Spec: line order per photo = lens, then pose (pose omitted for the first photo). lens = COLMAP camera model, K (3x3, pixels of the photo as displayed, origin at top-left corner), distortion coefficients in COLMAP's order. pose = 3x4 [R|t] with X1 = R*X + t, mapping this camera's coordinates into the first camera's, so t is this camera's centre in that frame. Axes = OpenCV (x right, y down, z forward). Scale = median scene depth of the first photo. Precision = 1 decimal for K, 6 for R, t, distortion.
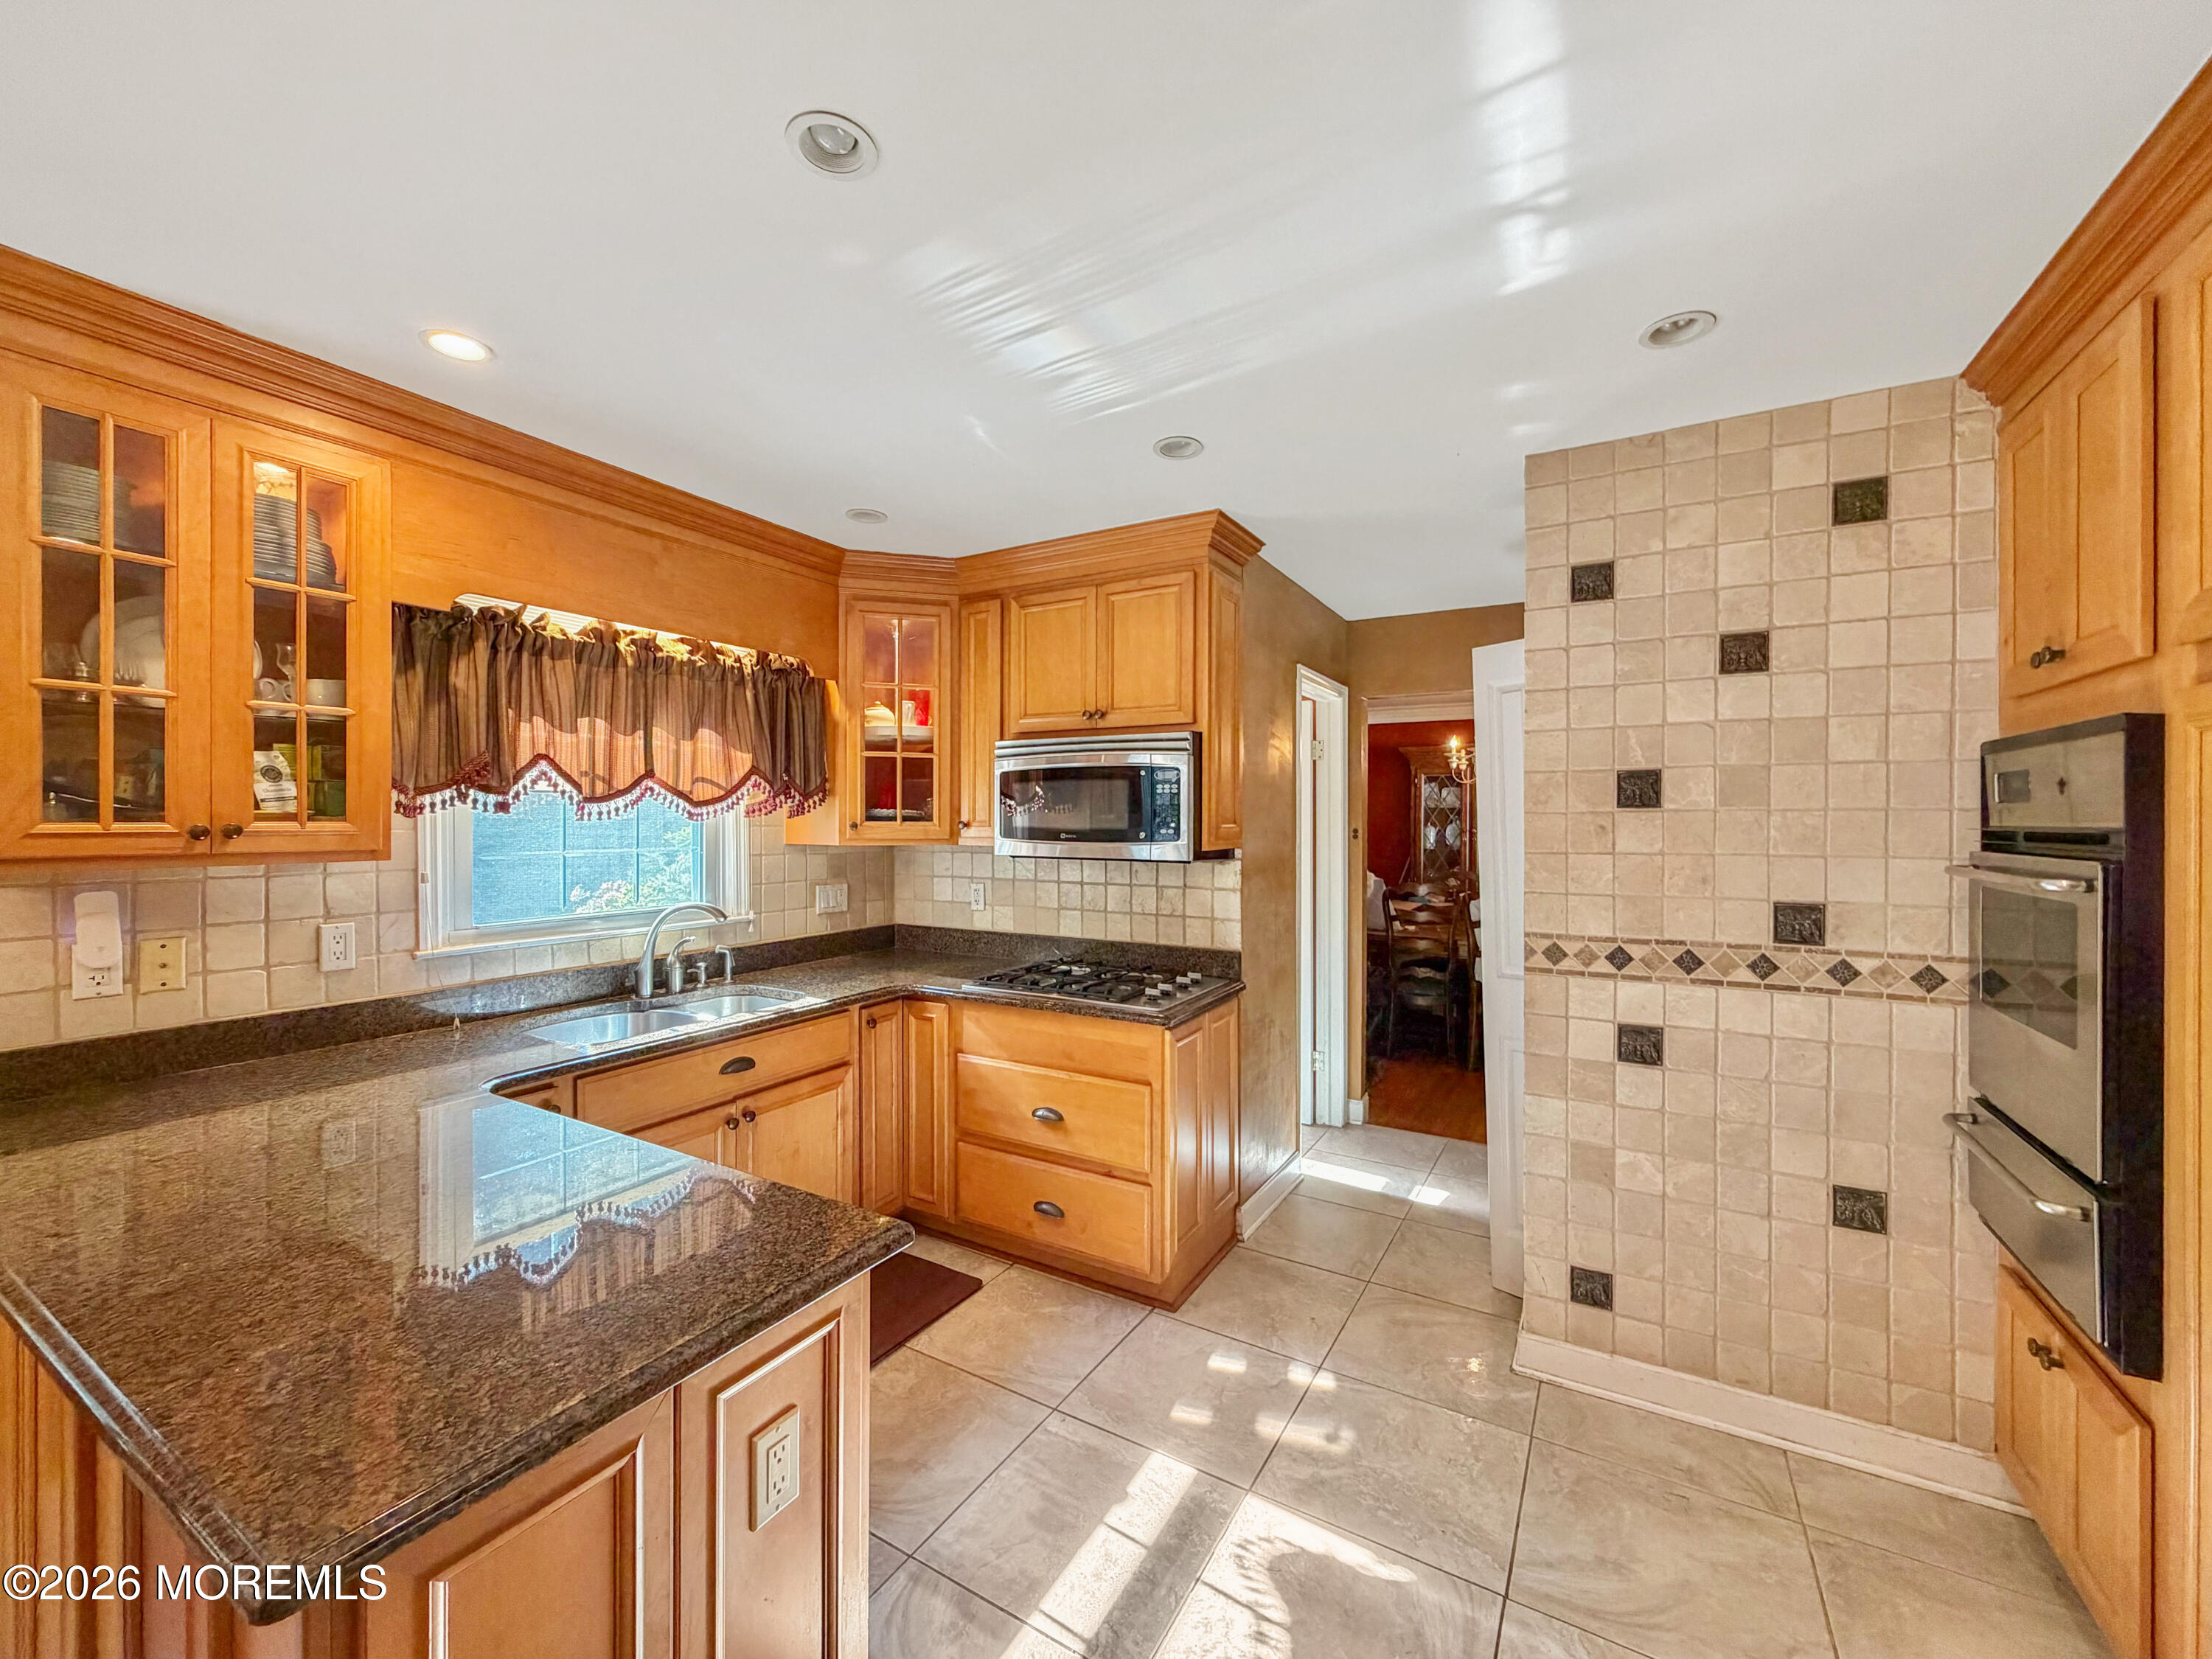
lens RADIAL K [[878.4, 0, 1091.7], [0, 878.4, 826.2], [0, 0, 1]] dist [0.000168, 0.000043]
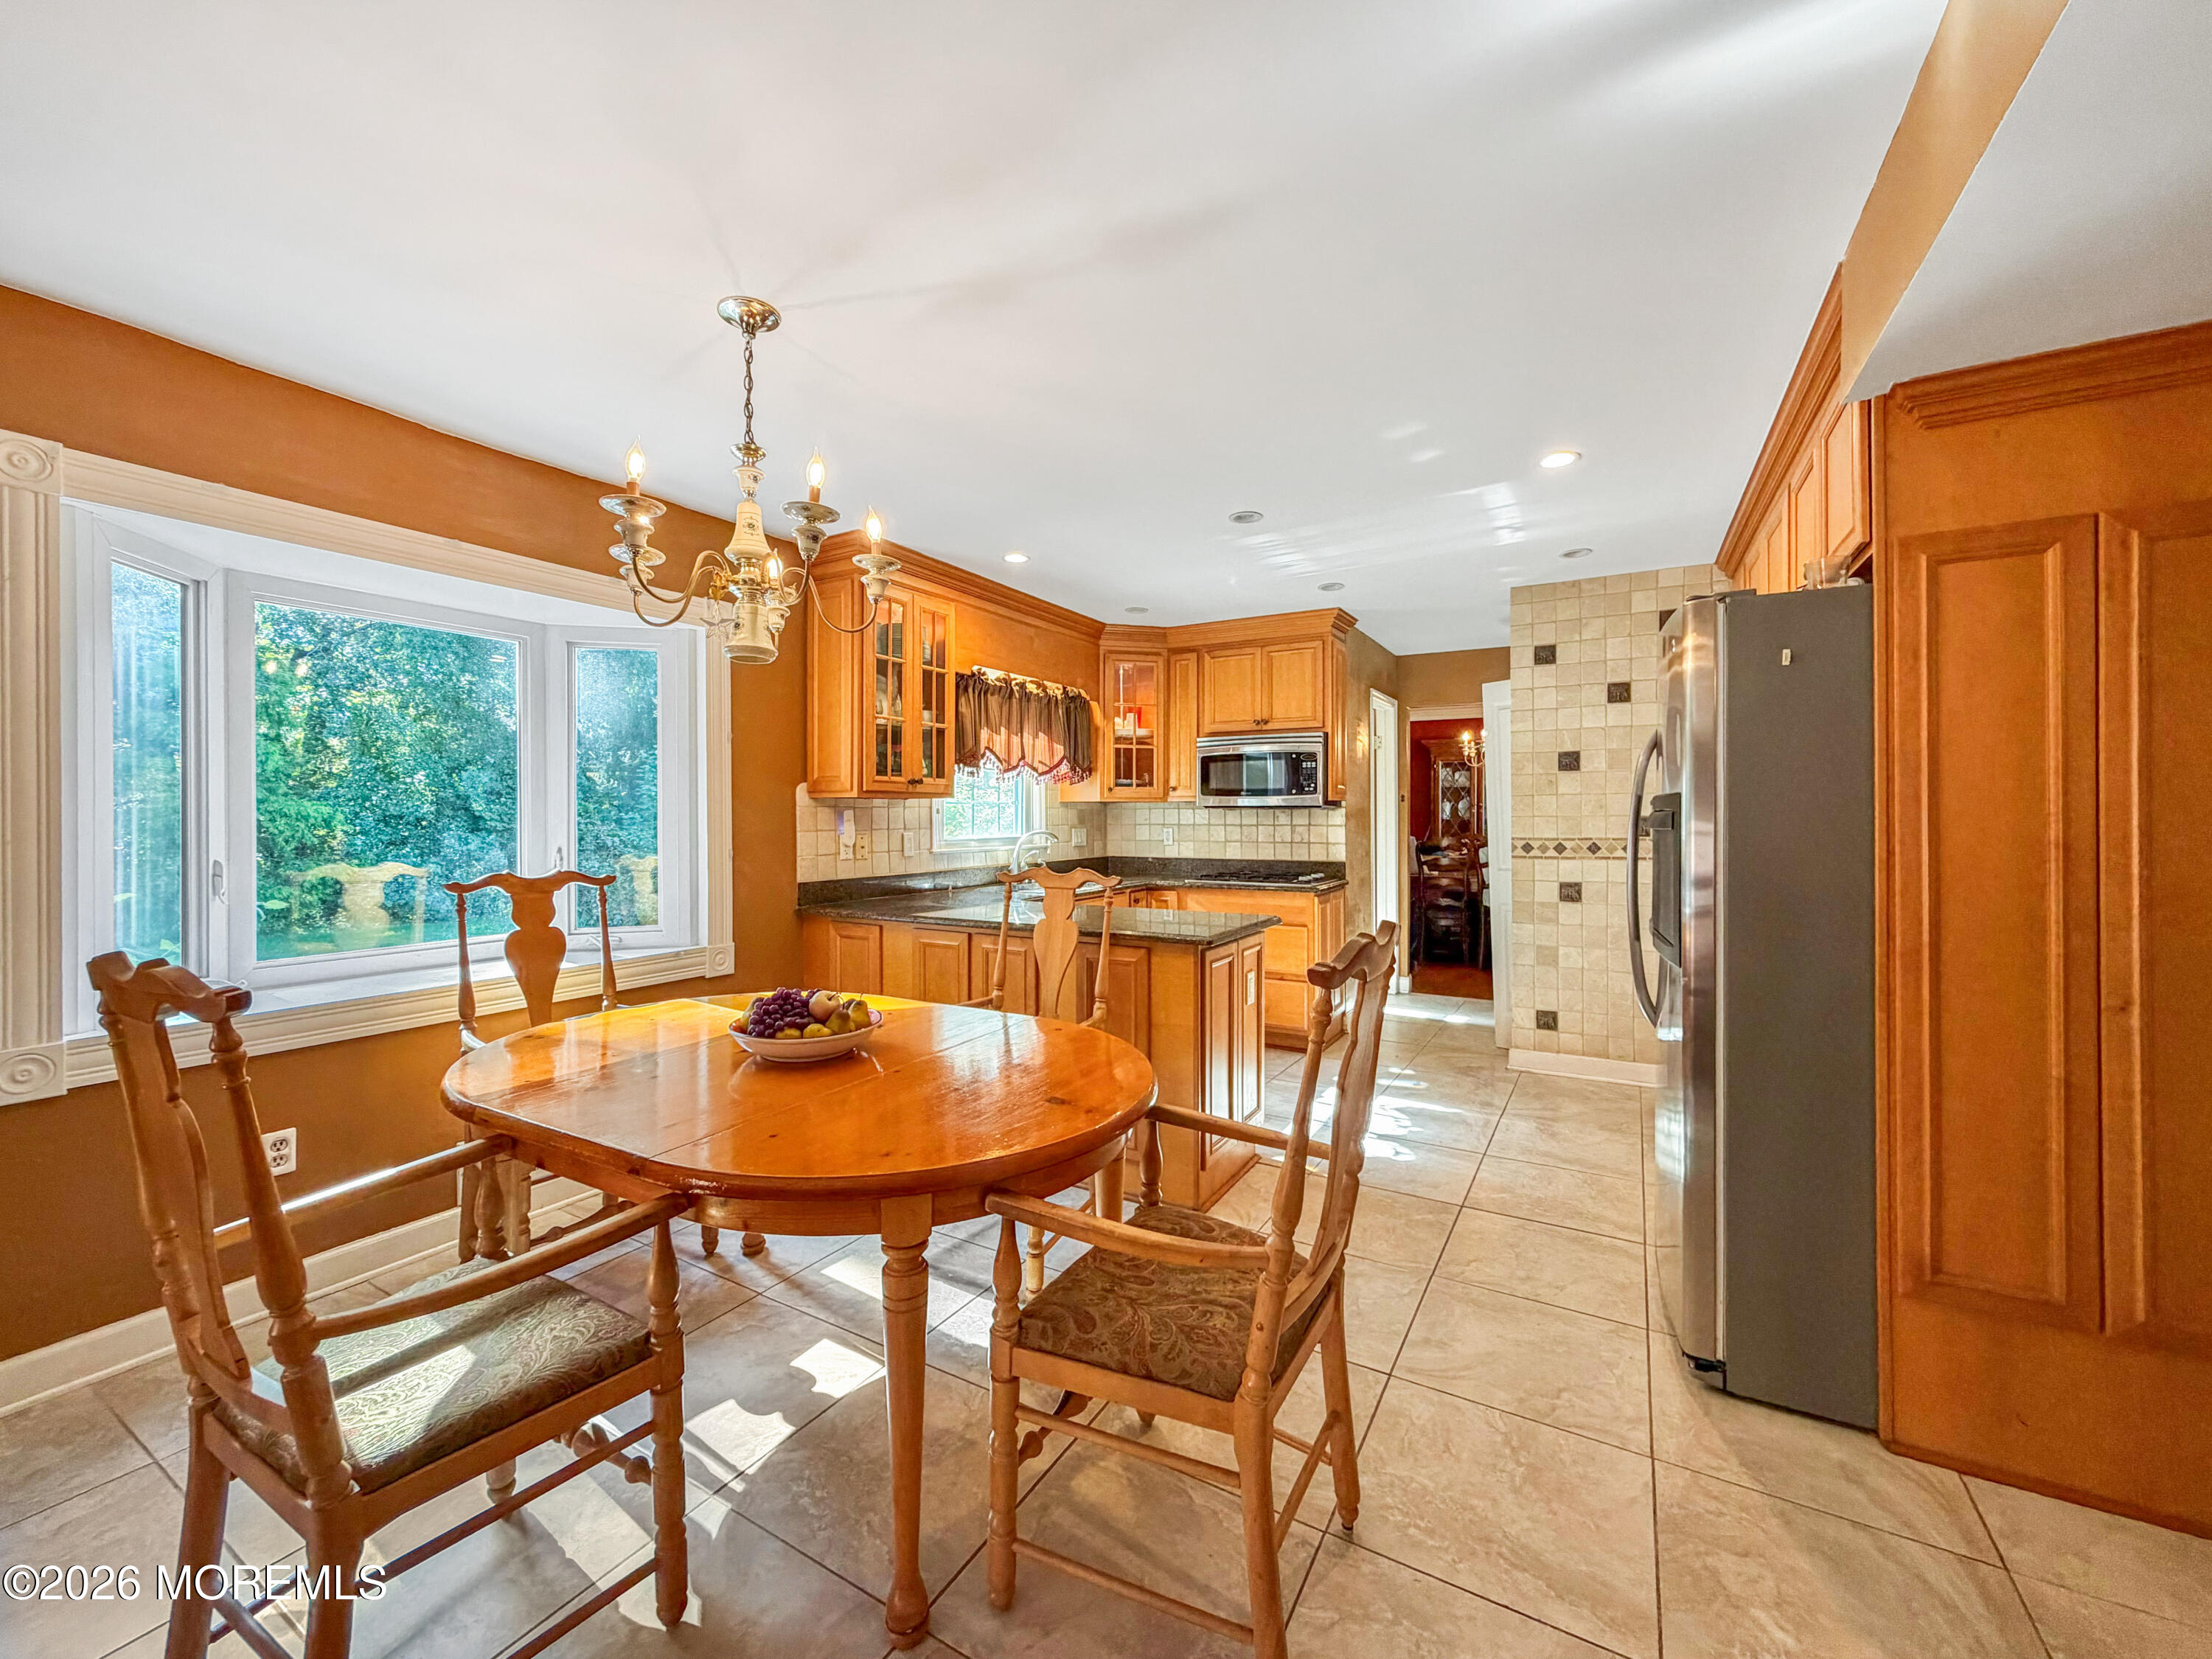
lens RADIAL K [[885.8, 0, 1089.6], [0, 885.8, 818.8], [0, 0, 1]] dist [-0.002051, -0.000122]
pose [[0.999985, -0.005187, -0.001637, -0.356408], [0.005184, 0.999984, -0.002144, 0.068038], [0.001648, 0.002136, 0.999996, -0.783980]]
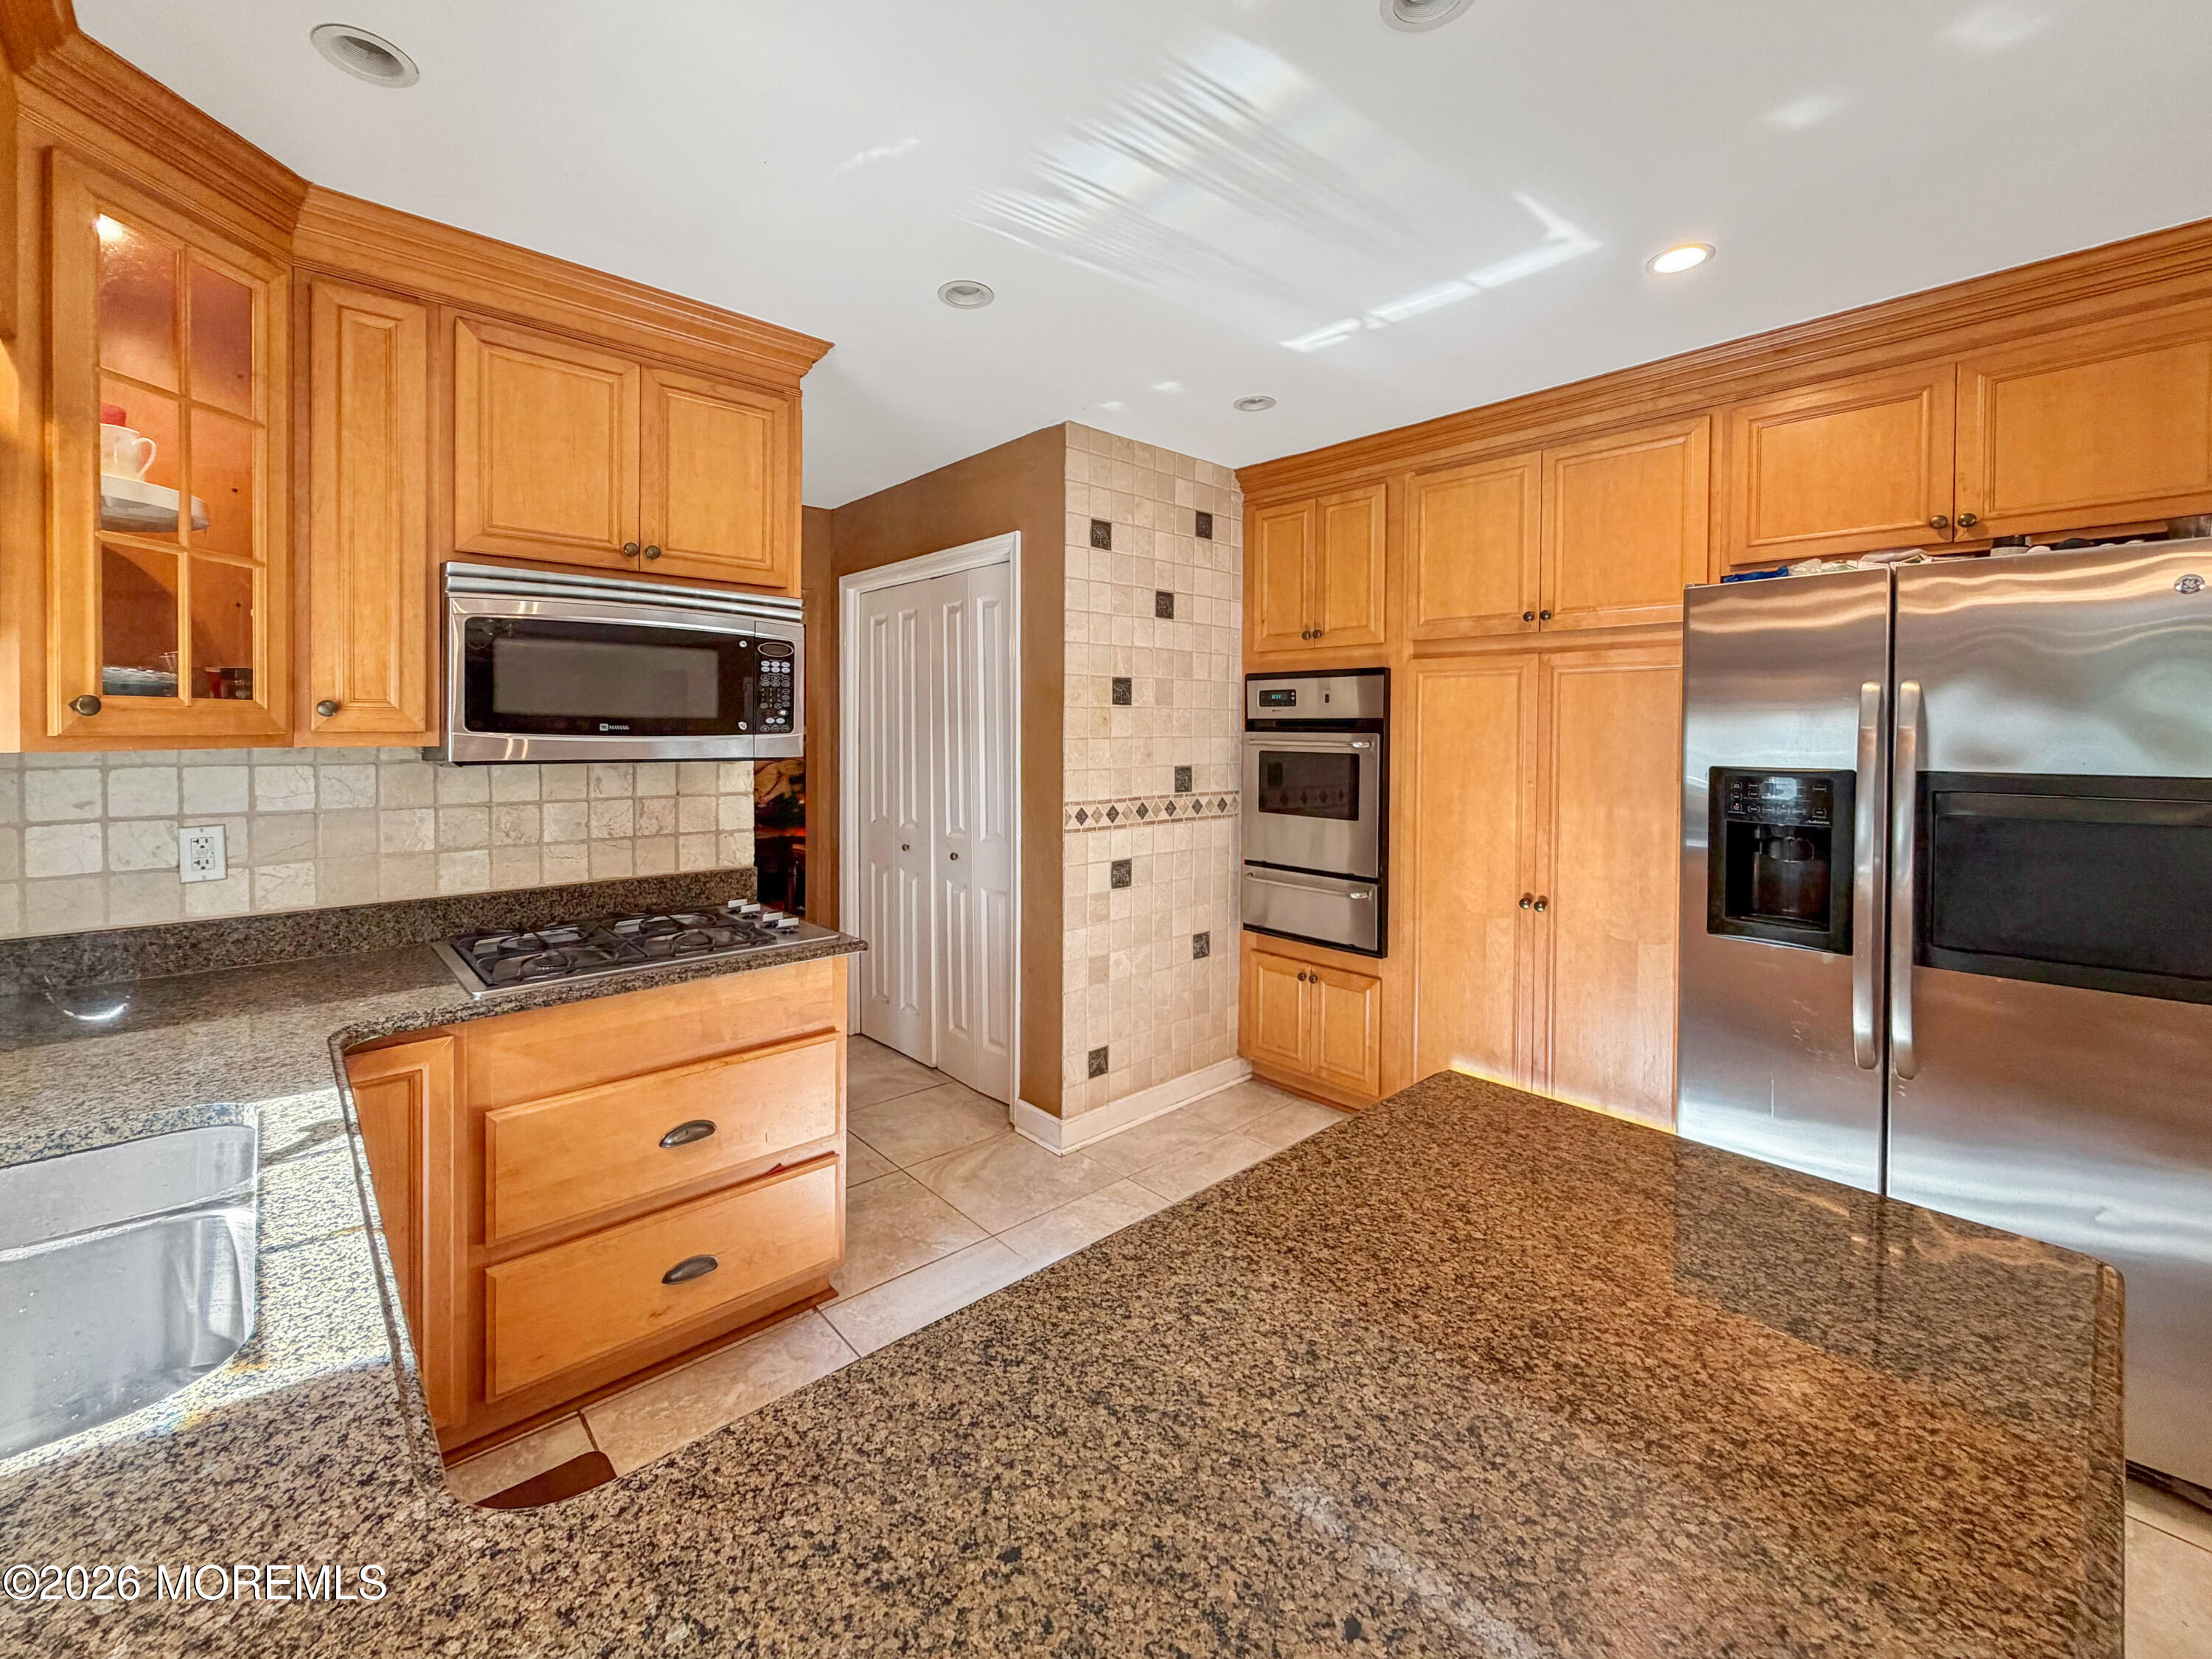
lens RADIAL K [[915.0, 0, 1092.7], [0, 915.0, 744.1], [0, 0, 1]] dist [0.000645, 0.000135]
pose [[0.305708, -0.016316, 0.951985, -0.625230], [0.002301, 0.999863, 0.016398, 0.014319], [-0.952122, -0.002823, 0.305704, 0.482722]]
